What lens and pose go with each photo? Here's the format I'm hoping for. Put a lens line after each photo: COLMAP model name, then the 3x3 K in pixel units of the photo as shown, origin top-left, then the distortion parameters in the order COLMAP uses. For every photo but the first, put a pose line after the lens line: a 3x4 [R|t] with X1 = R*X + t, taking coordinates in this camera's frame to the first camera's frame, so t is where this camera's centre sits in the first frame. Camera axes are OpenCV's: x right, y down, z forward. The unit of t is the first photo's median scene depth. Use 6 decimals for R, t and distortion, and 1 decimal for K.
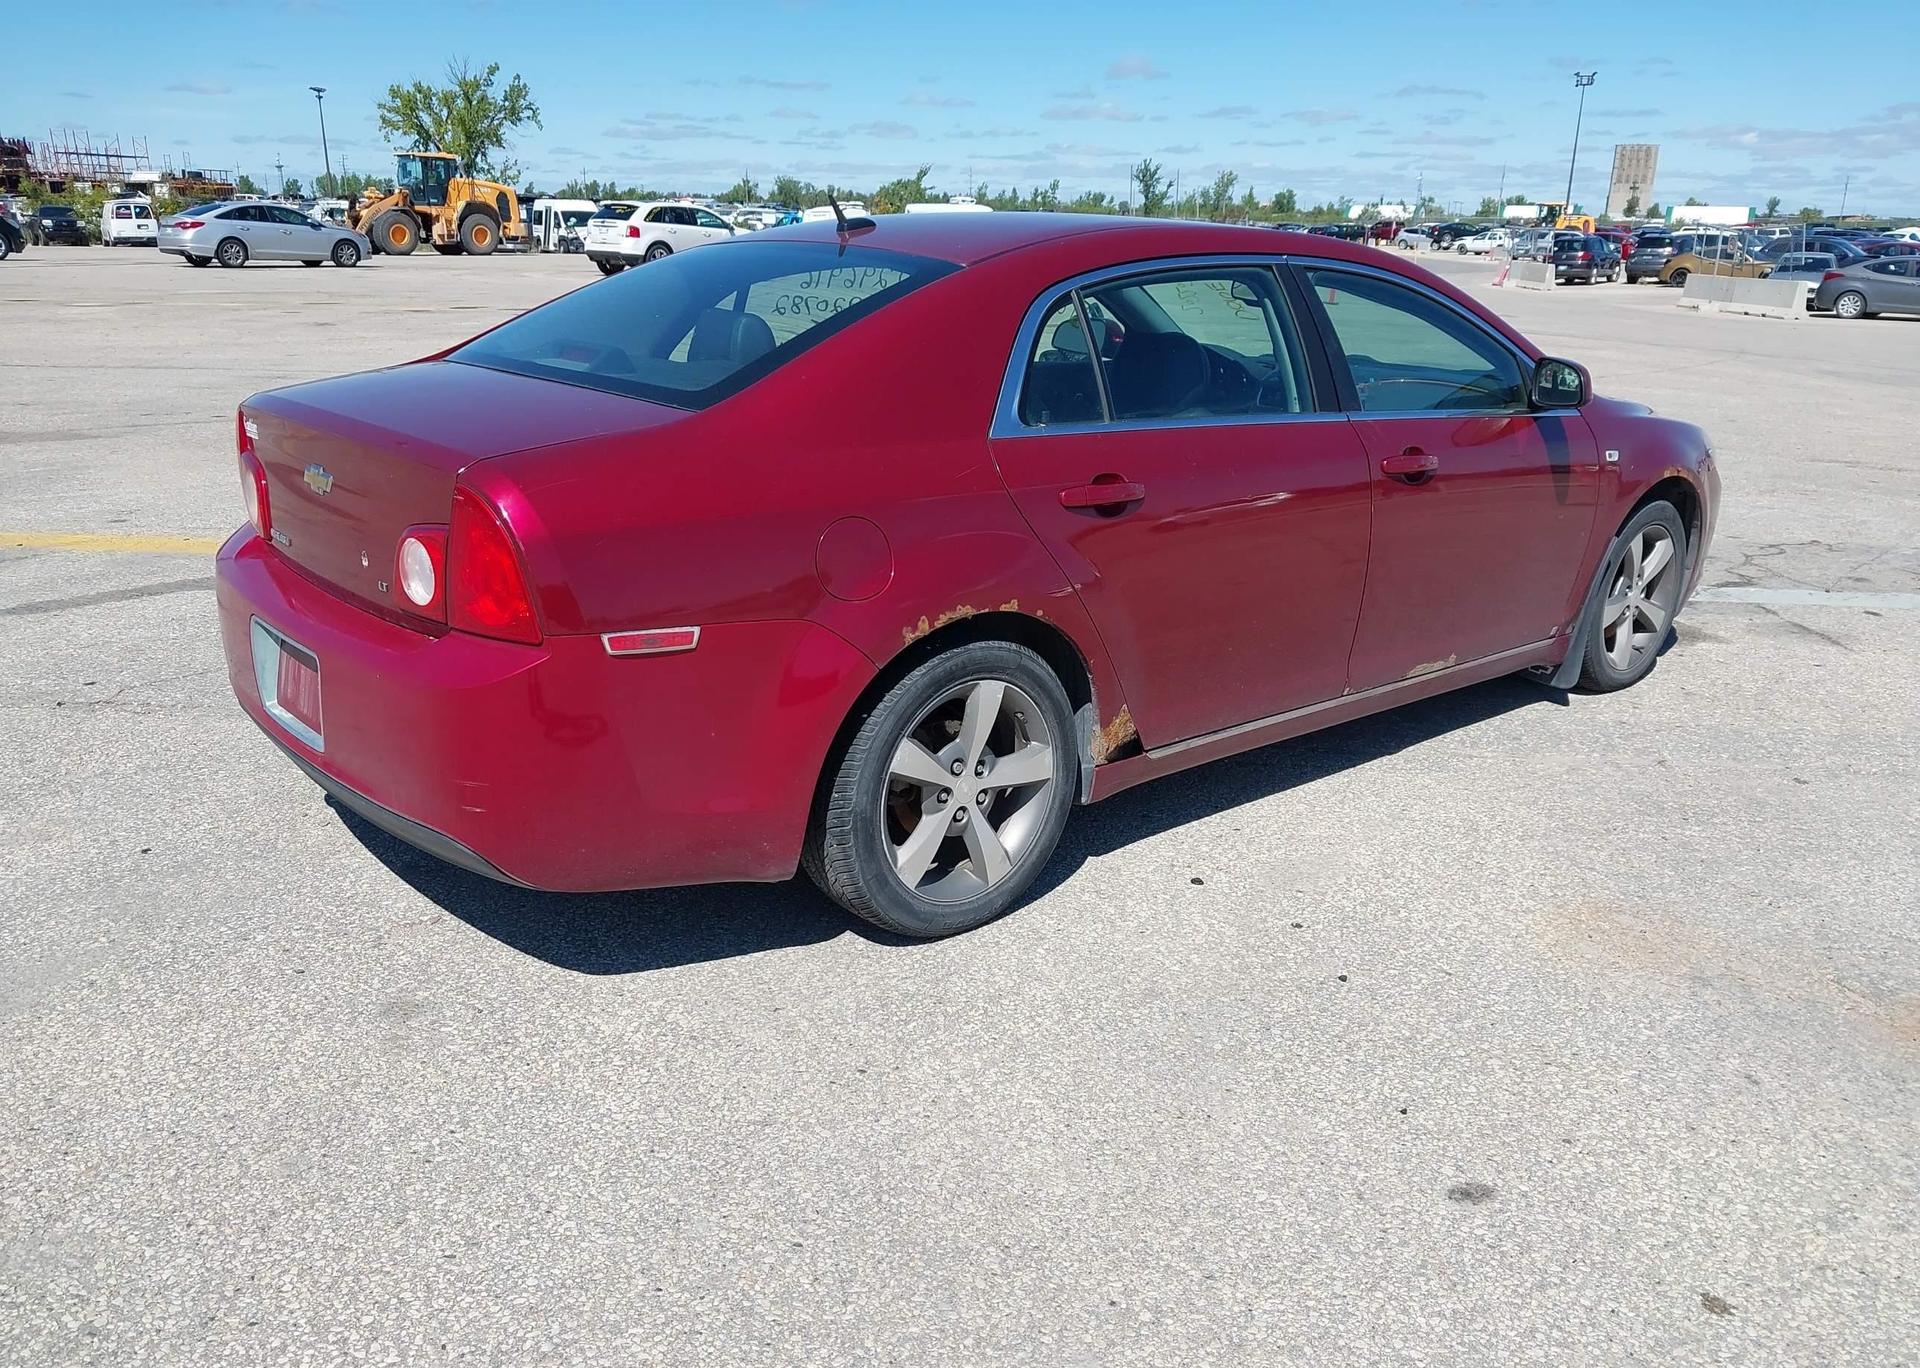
lens RADIAL K [[1549.2, 0, 945.3], [0, 1549.2, 692.1], [0, 0, 1]] dist [0.015405, -0.010180]
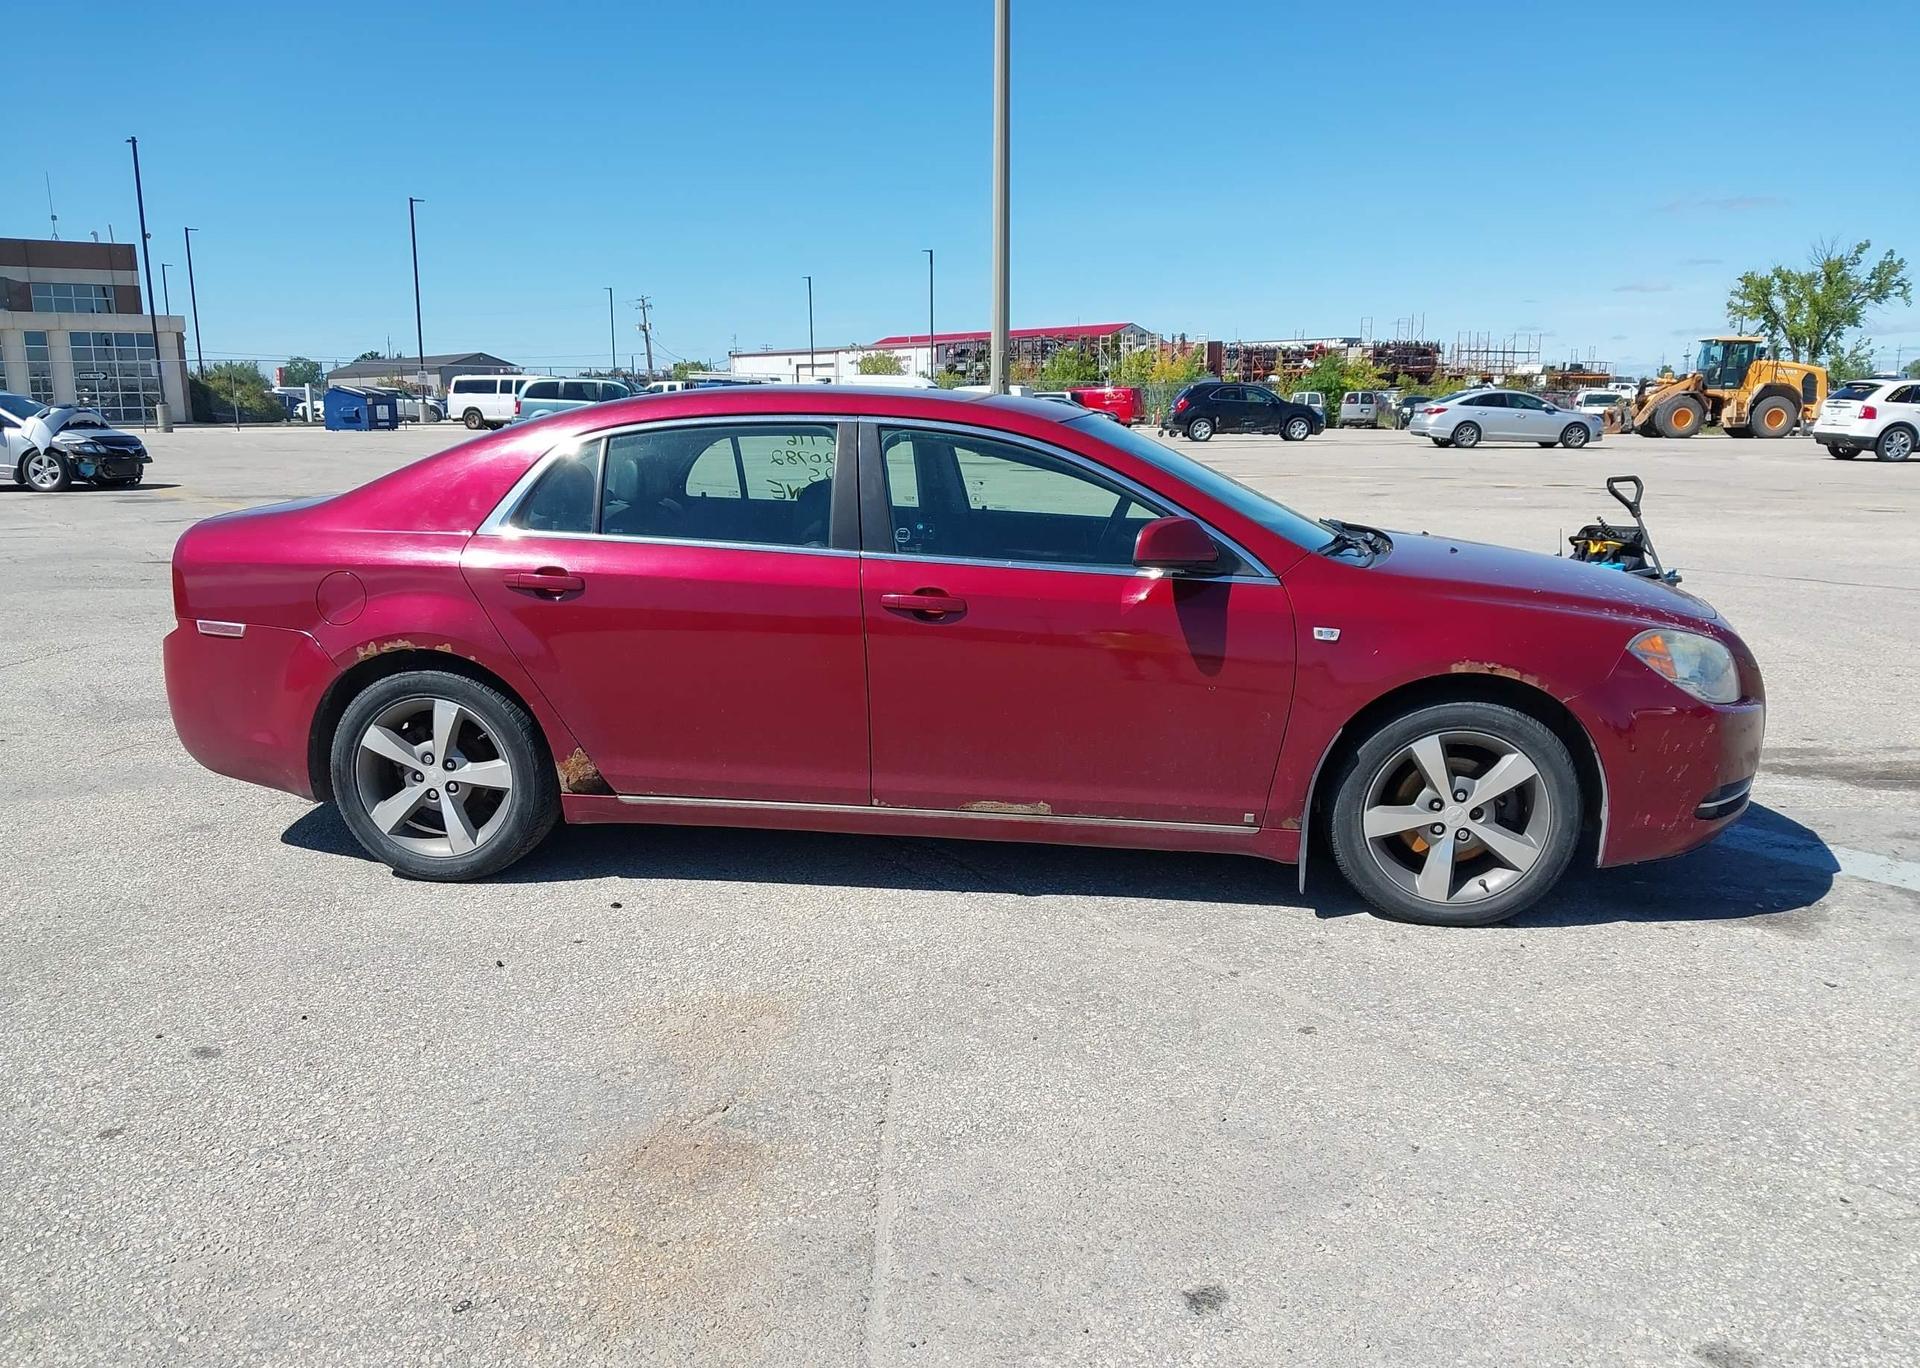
lens RADIAL K [[1549.2, 0, 953.1], [0, 1549.2, 678.7], [0, 0, 1]] dist [0.015405, -0.010180]
pose [[0.661391, 0.119786, -0.740414, 1.103551], [-0.209284, 0.977430, -0.028817, -0.066678], [0.720251, 0.174016, 0.671533, 0.303160]]
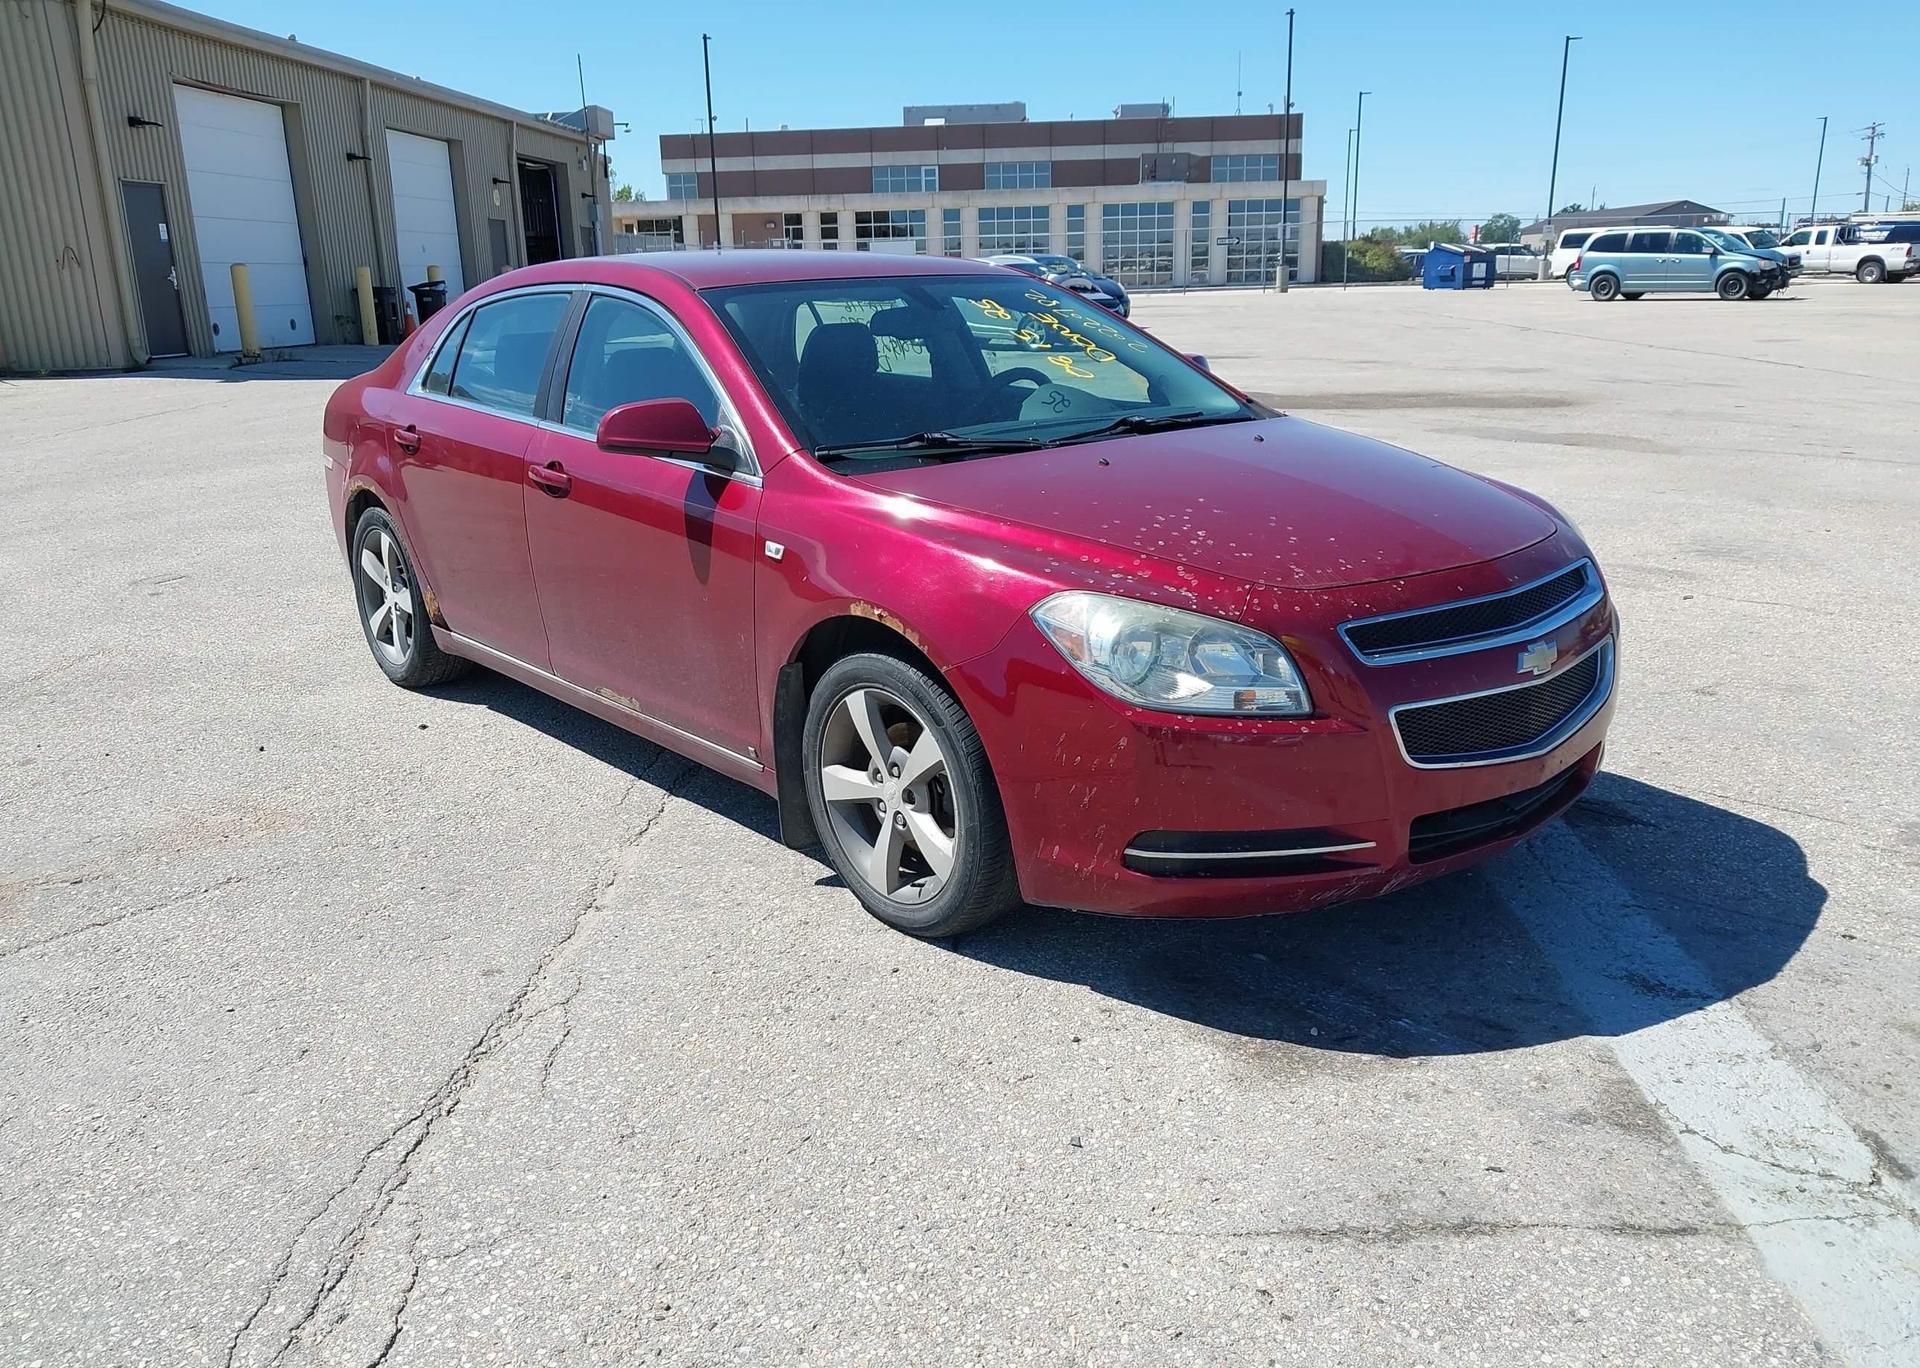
lens RADIAL K [[1549.2, 0, 952.3], [0, 1549.2, 698.0], [0, 0, 1]] dist [0.015405, -0.010180]
pose [[-0.011571, 0.254094, -0.967110, 1.356774], [-0.270387, 0.930349, 0.247671, -0.340593], [0.962682, 0.264360, 0.057938, 1.231906]]
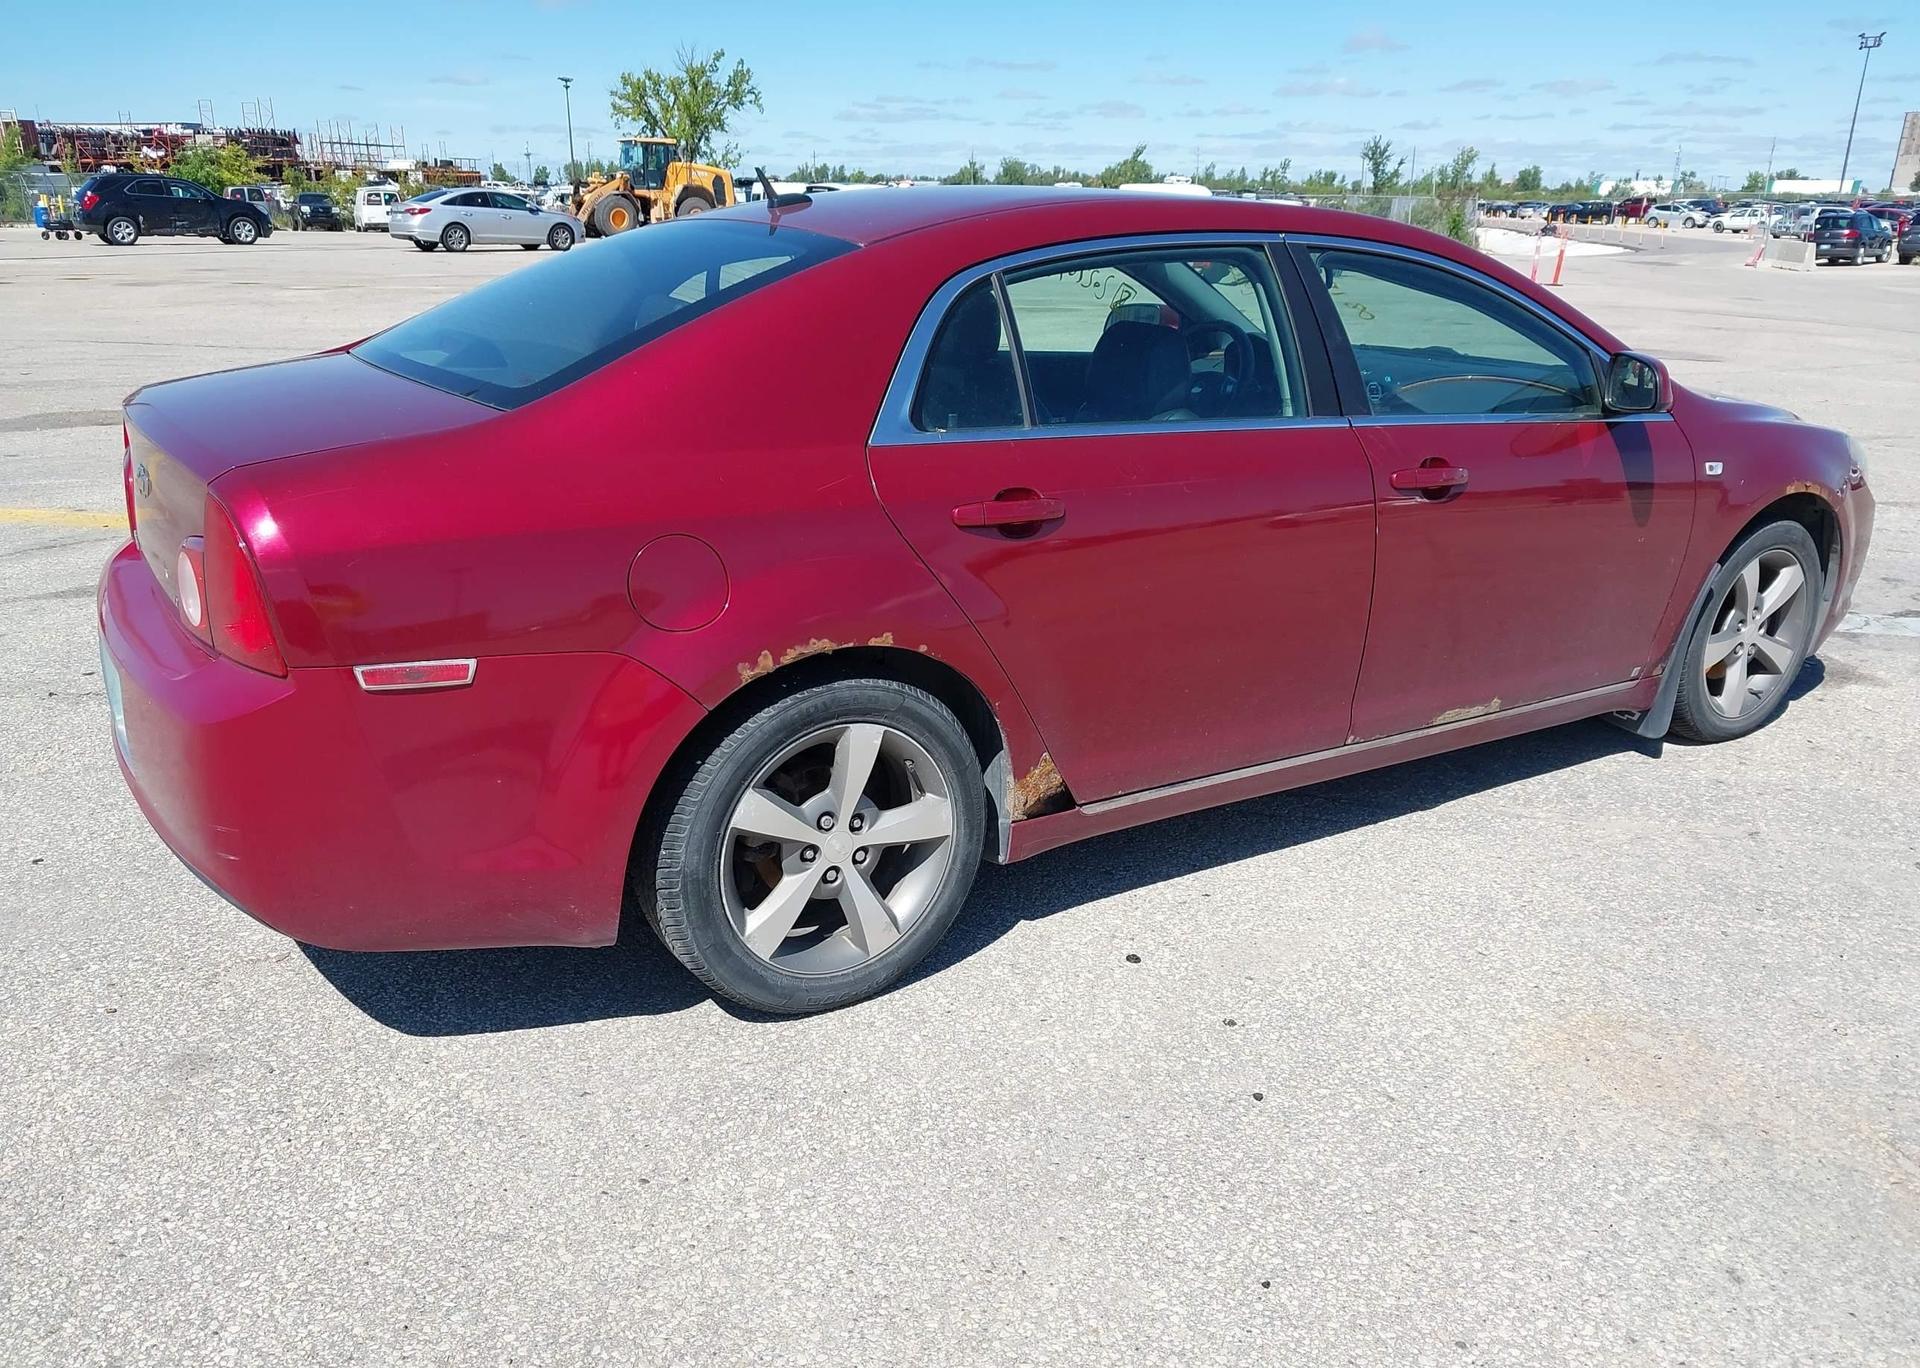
lens RADIAL K [[1549.2, 0, 946.8], [0, 1549.2, 695.7], [0, 0, 1]] dist [0.015405, -0.010180]
pose [[0.990133, 0.036487, -0.135294, 0.153500], [-0.034741, 0.999280, 0.015243, -0.030660], [0.135753, -0.010392, 0.990688, 0.115927]]
